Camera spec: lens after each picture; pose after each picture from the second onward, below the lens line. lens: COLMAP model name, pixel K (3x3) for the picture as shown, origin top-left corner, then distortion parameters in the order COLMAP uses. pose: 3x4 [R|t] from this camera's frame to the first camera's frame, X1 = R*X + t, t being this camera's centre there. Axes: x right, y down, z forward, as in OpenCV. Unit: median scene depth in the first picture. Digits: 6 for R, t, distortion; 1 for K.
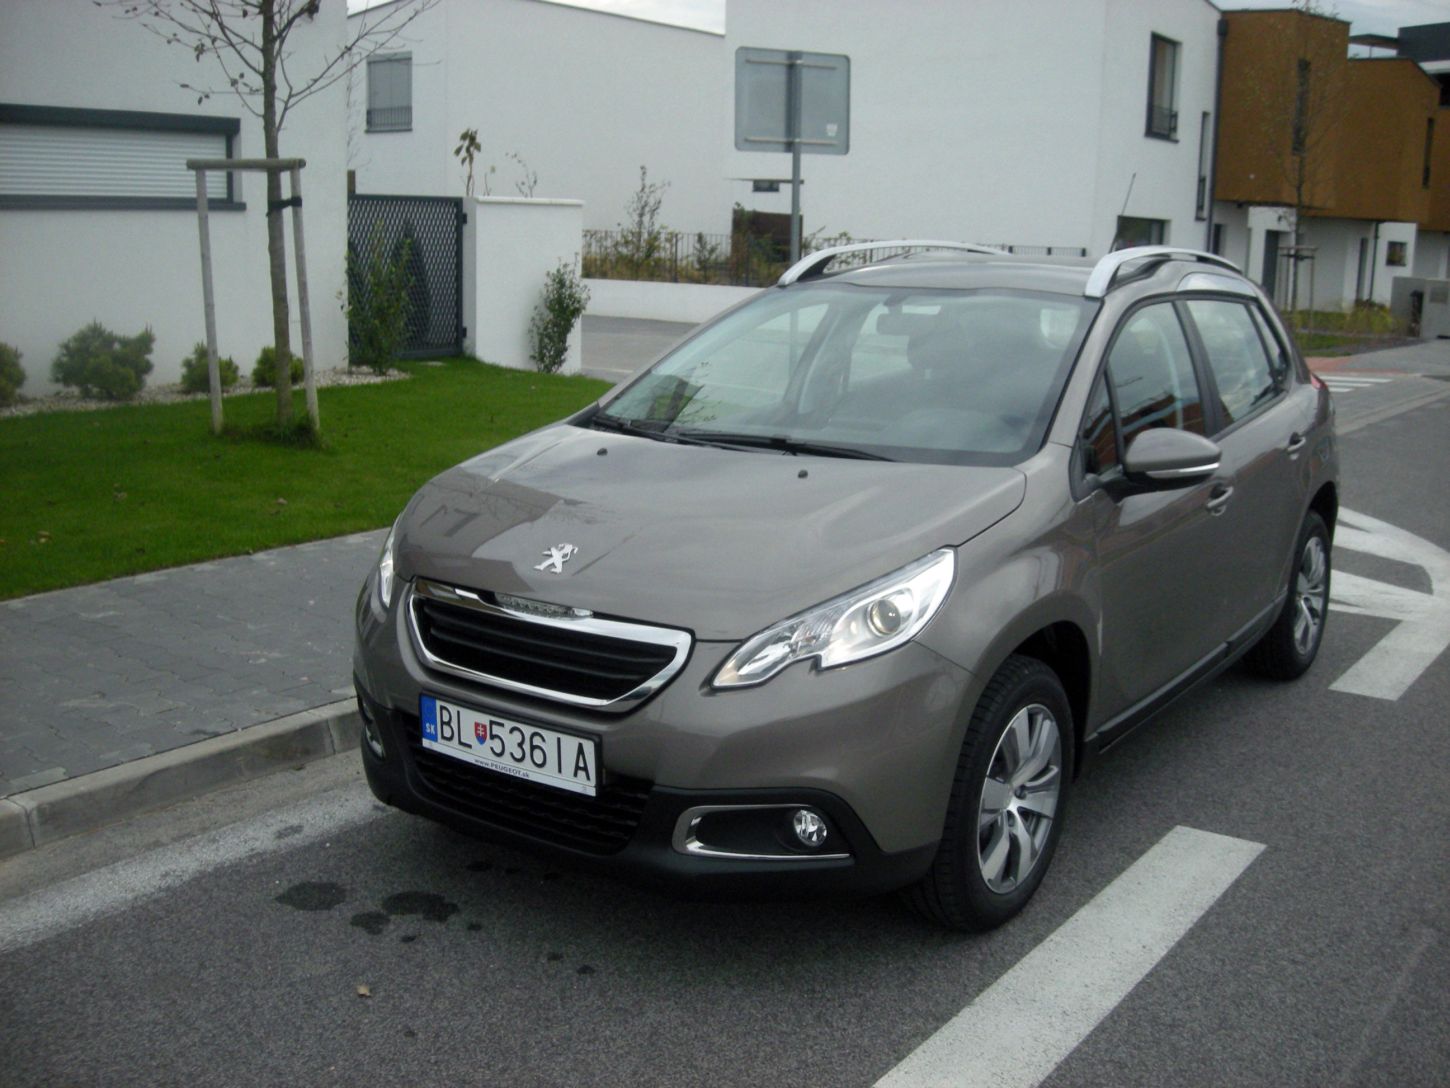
lens RADIAL K [[1486.0, 0, 725.0], [0, 1486.0, 544.0], [0, 0, 1]] dist [-0.197686, 0.156130]
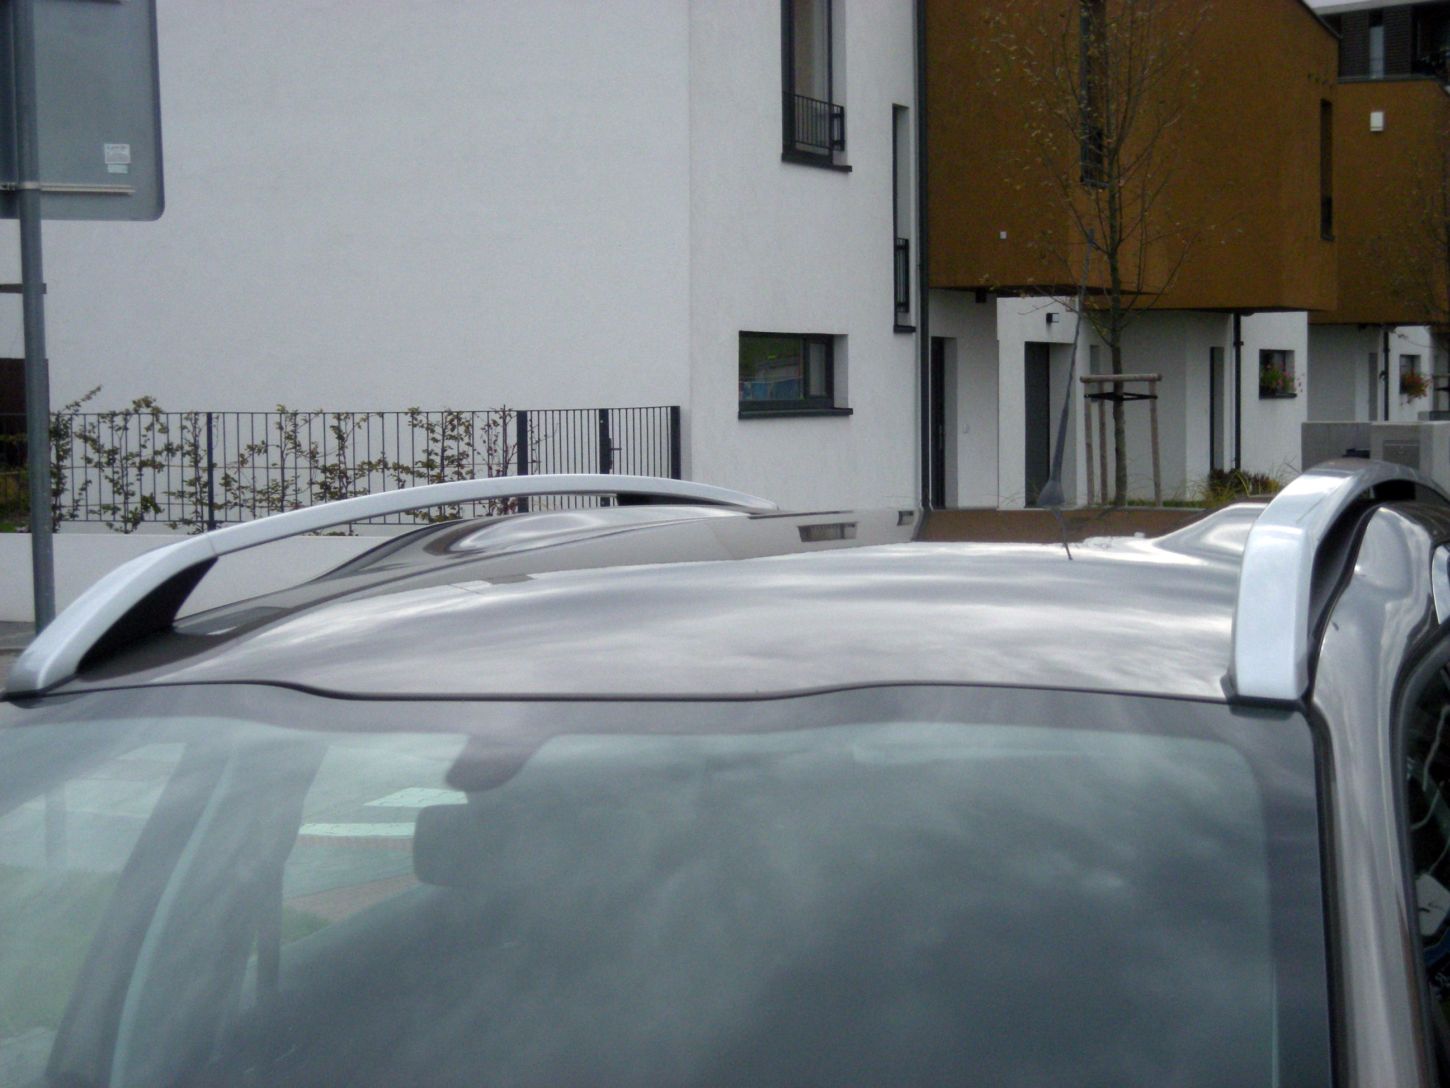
lens RADIAL K [[3189.0, 0, 725.0], [0, 3189.0, 544.0], [0, 0, 1]] dist [0.053670, -0.011963]
pose [[0.965630, -0.048429, 0.255368, 0.005503], [0.088365, 0.985134, -0.147315, -0.036999], [-0.244437, 0.164818, 0.955555, 0.146213]]
